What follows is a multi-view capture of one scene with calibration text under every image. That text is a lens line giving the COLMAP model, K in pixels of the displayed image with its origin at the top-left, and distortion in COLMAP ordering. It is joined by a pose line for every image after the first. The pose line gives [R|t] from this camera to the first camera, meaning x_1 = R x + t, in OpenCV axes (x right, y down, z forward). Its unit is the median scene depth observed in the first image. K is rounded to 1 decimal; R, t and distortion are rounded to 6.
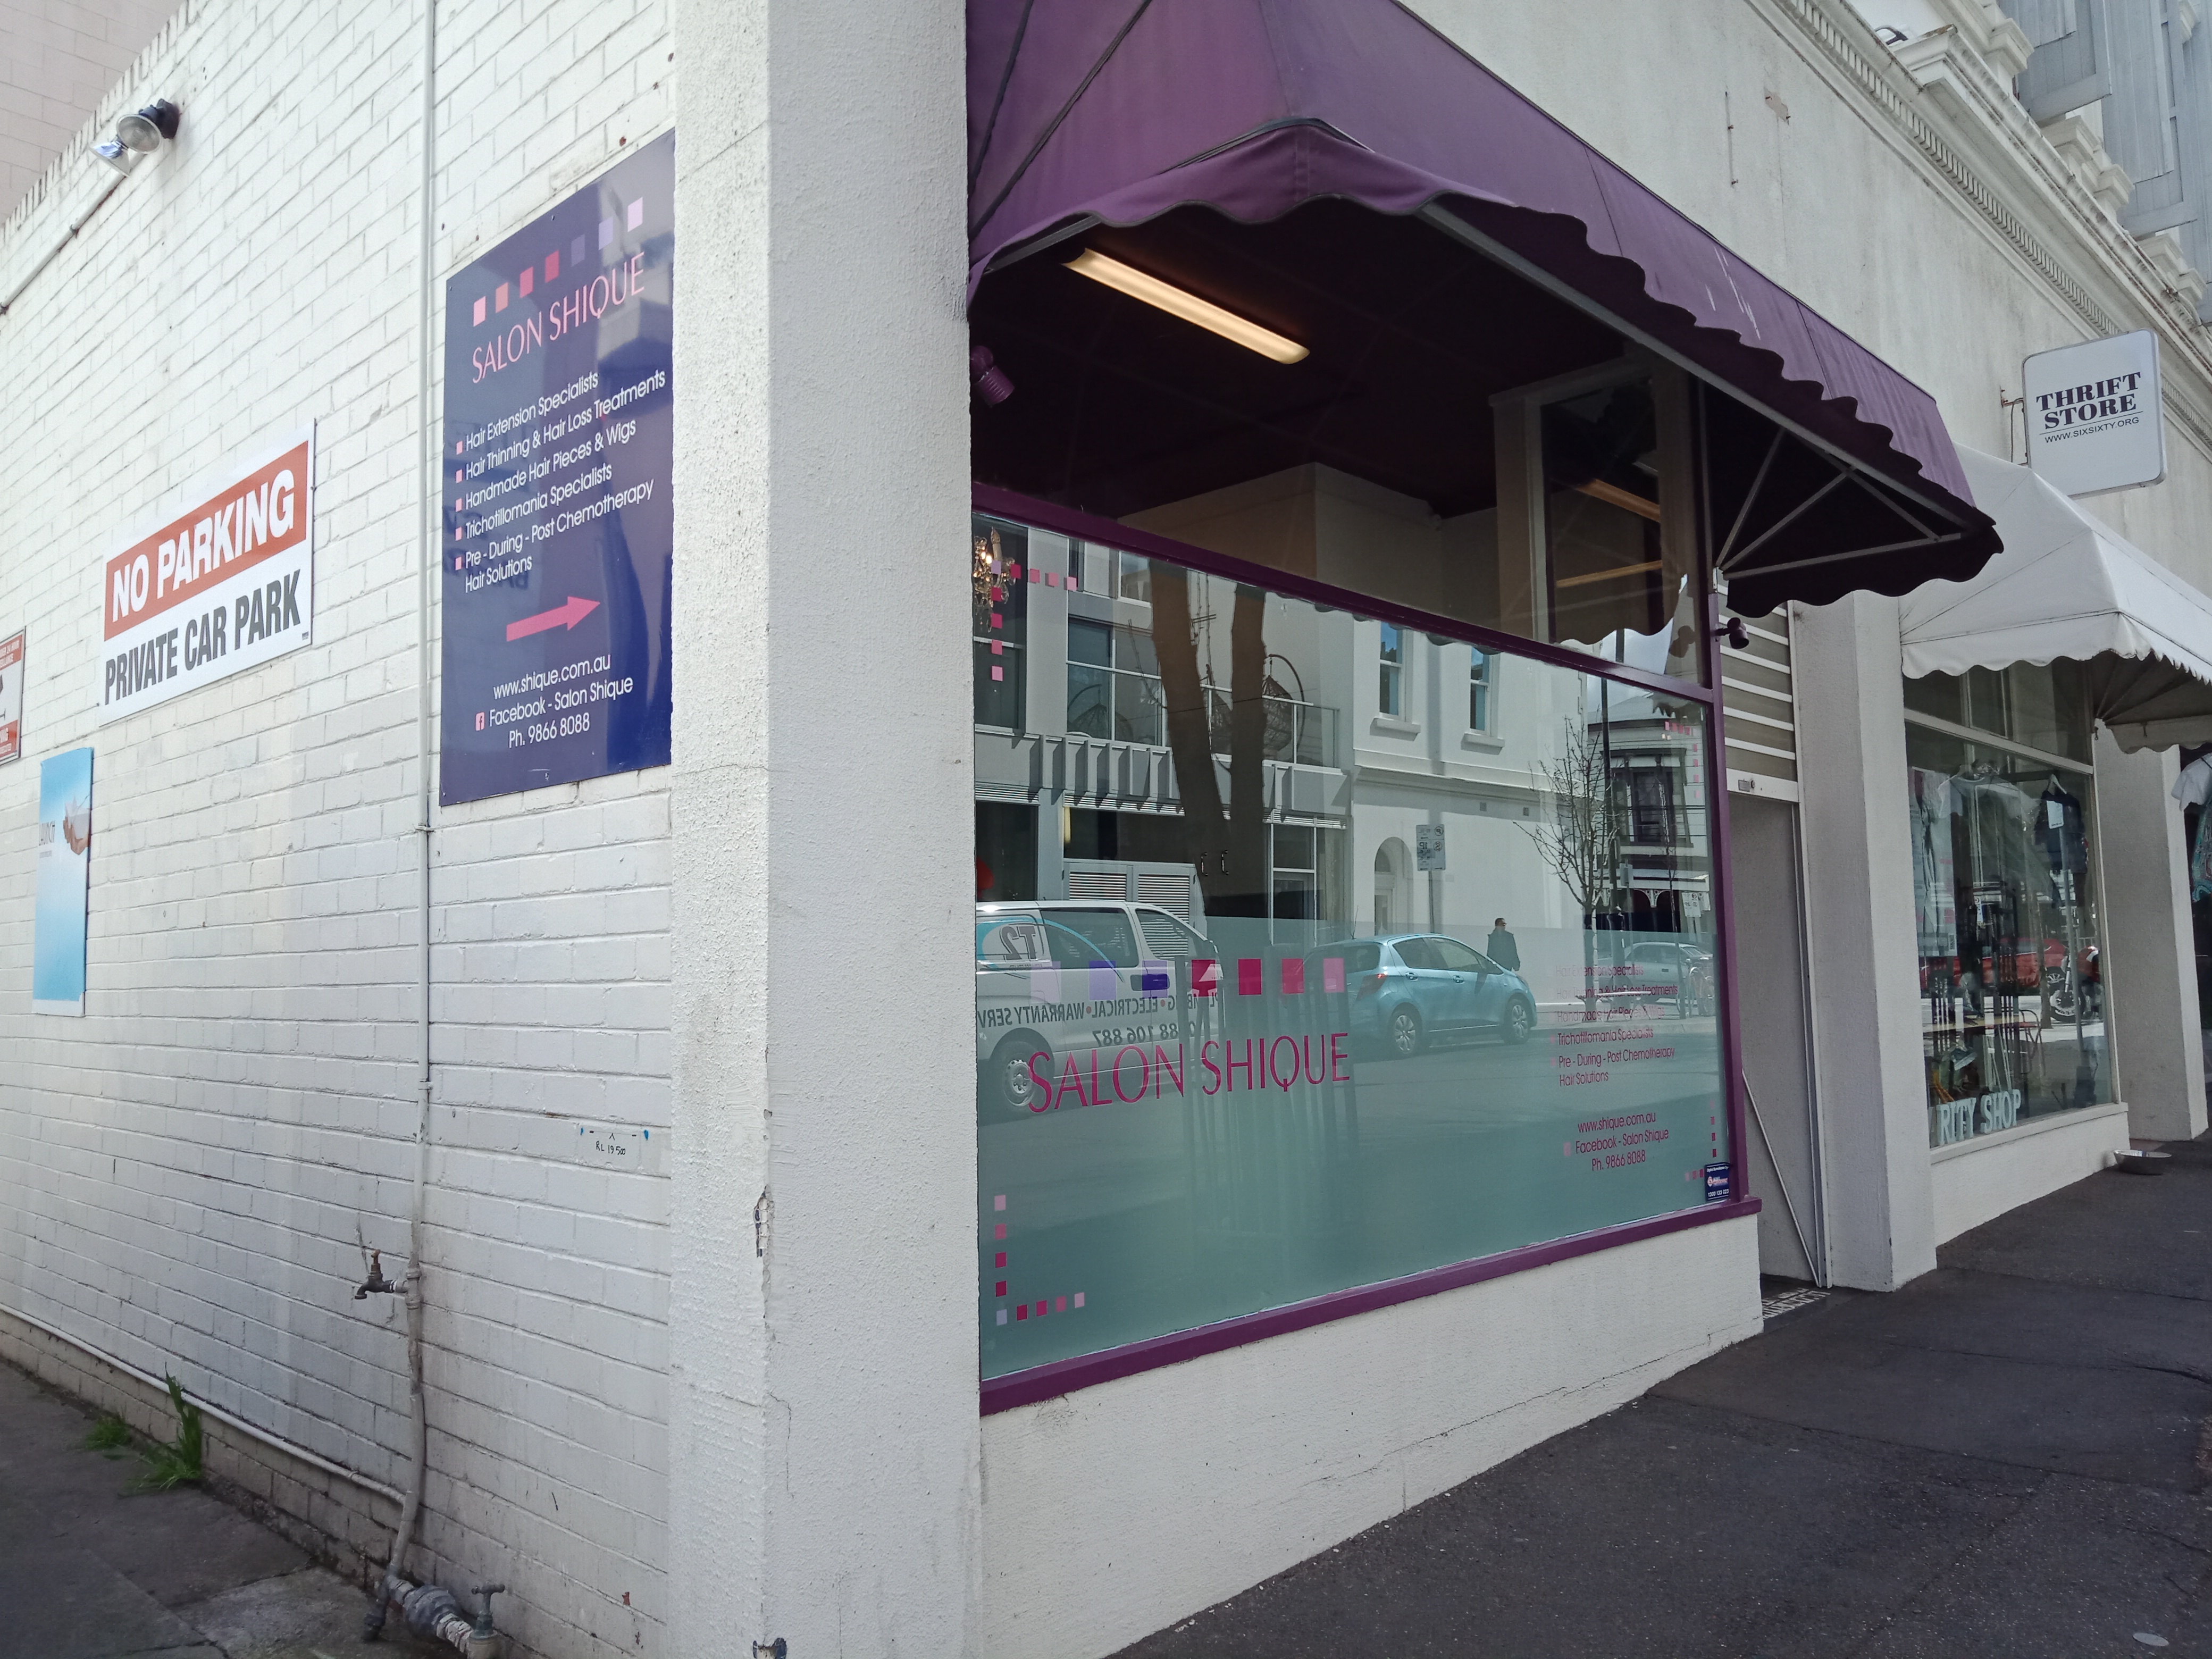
lens RADIAL K [[1651.2, 0, 1101.6], [0, 1651.2, 826.8], [0, 0, 1]] dist [0.014591, -0.004597]
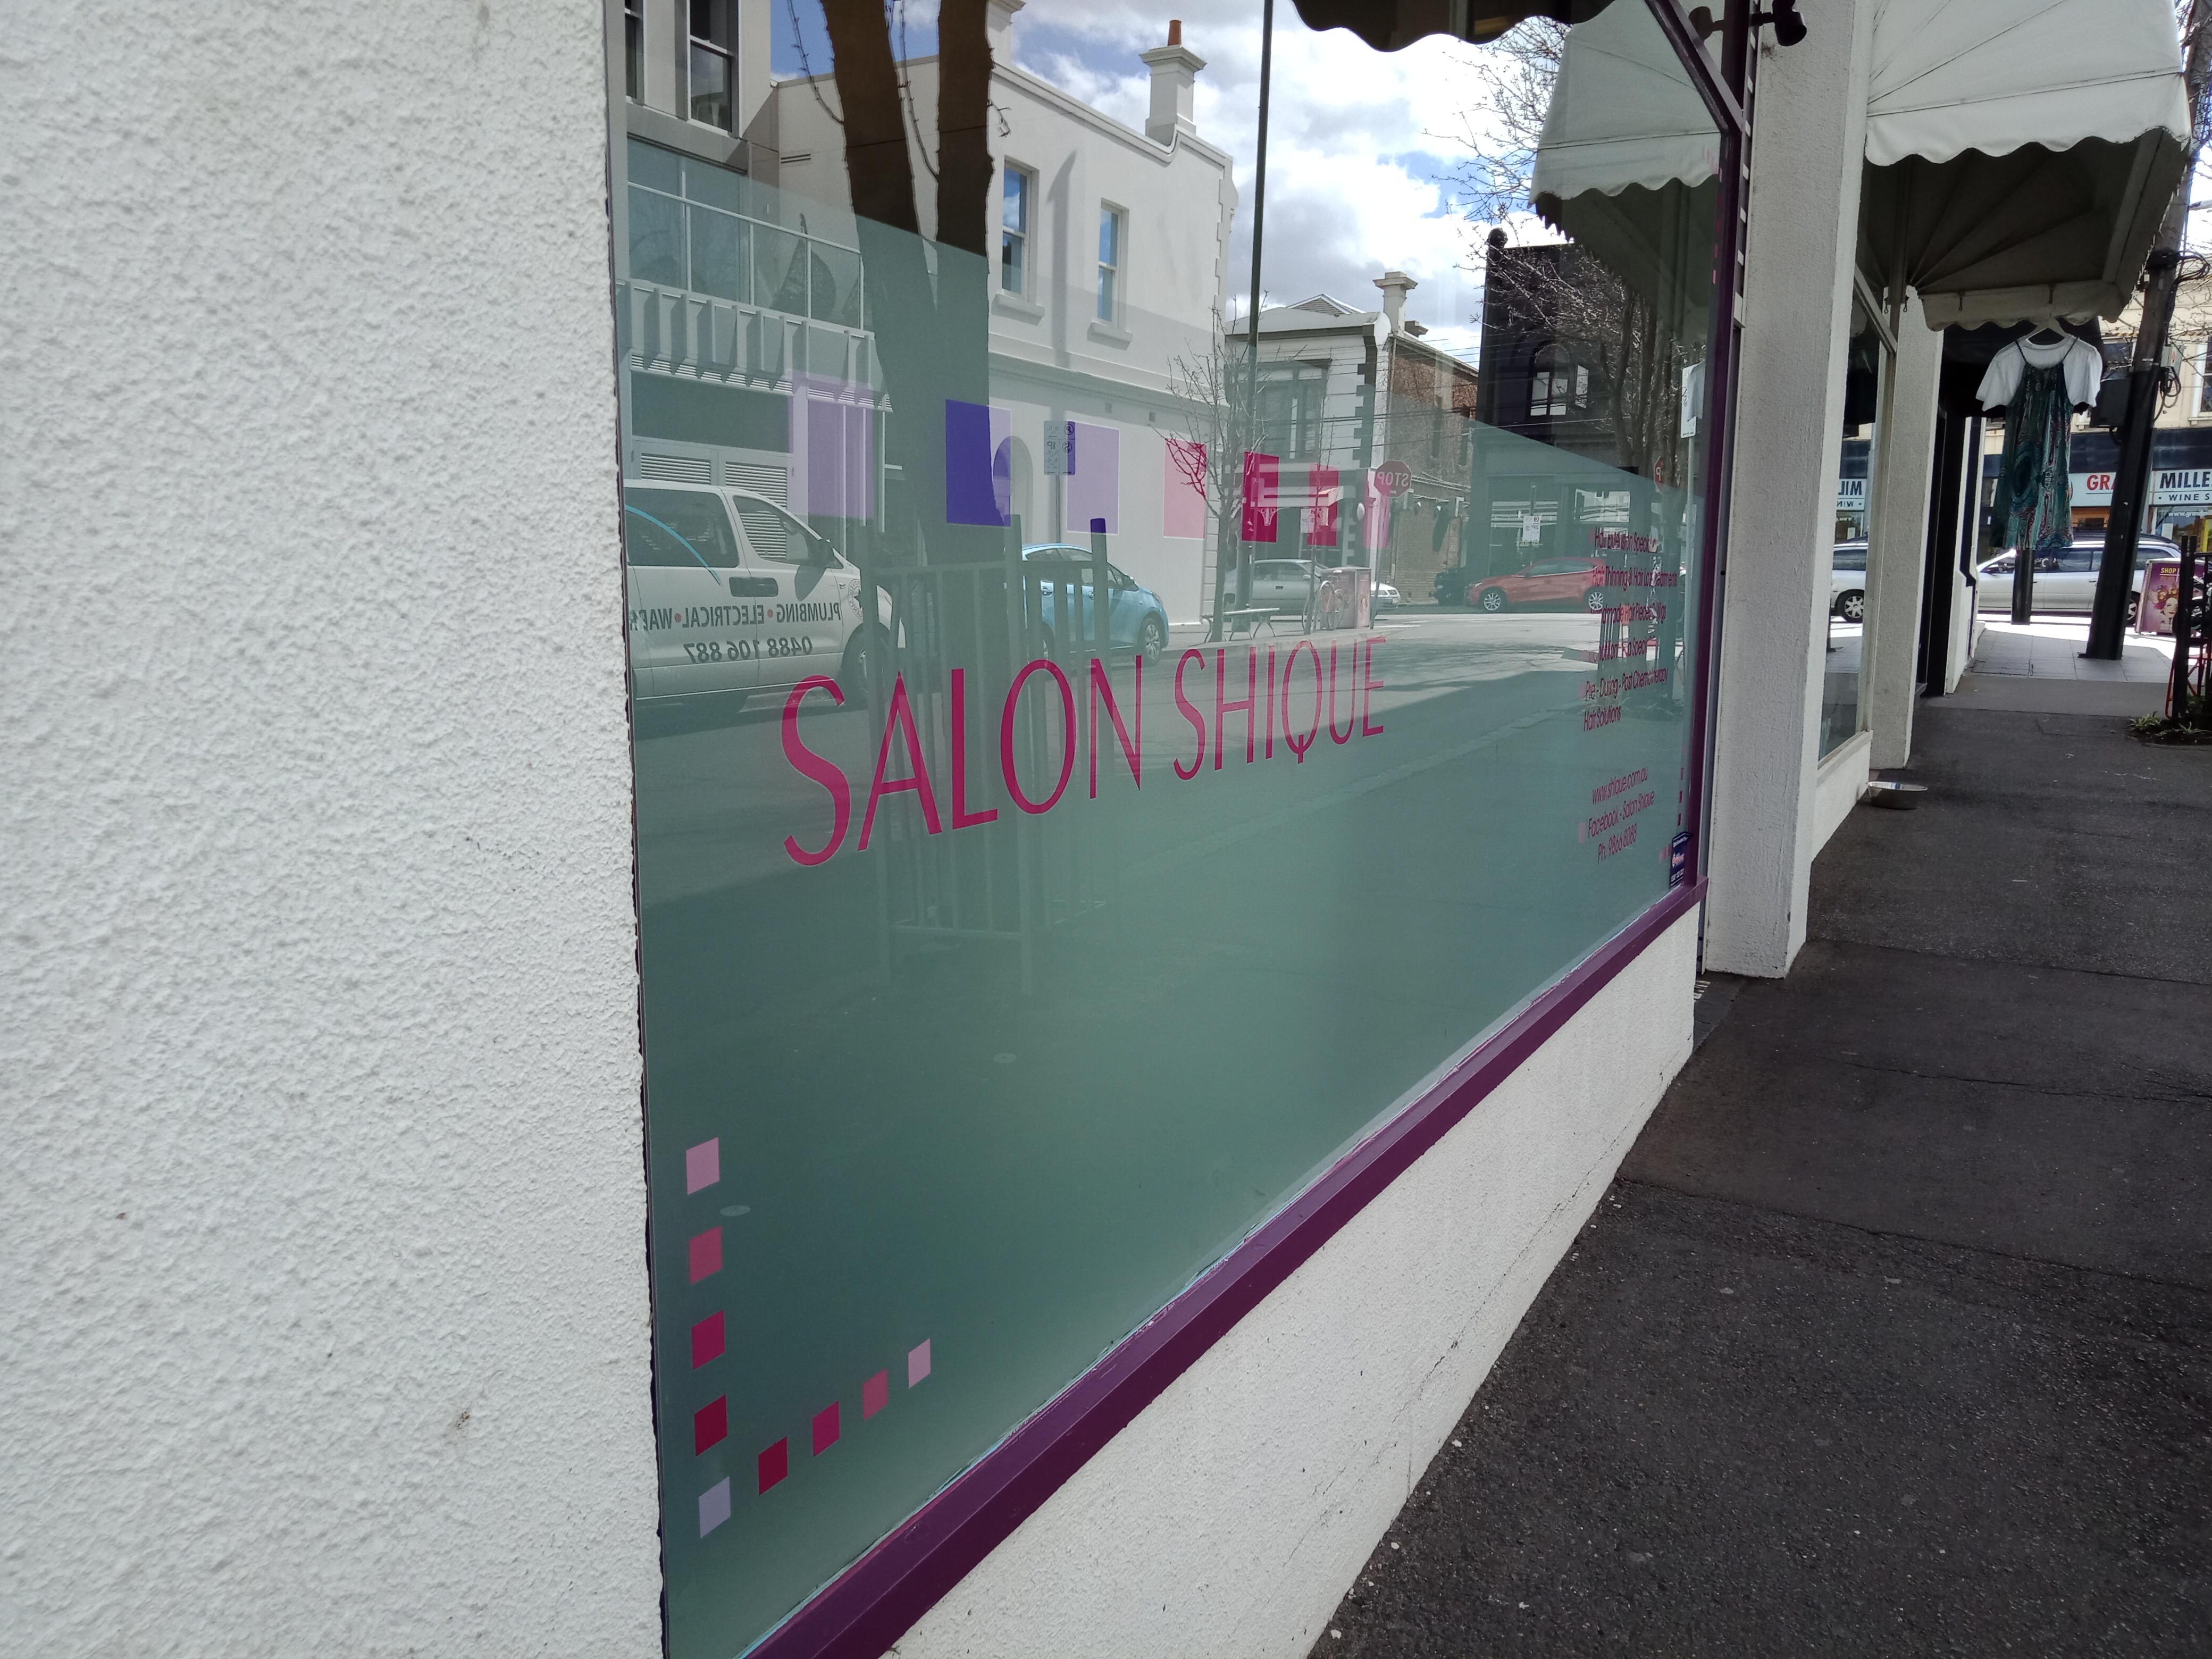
lens RADIAL K [[1651.2, 0, 1109.9], [0, 1651.2, 828.3], [0, 0, 1]] dist [0.014591, -0.004597]
pose [[0.965111, -0.017221, 0.261274, -0.015788], [-0.042275, 0.974495, 0.220390, 0.023826], [-0.258406, -0.223746, 0.939768, 0.168330]]
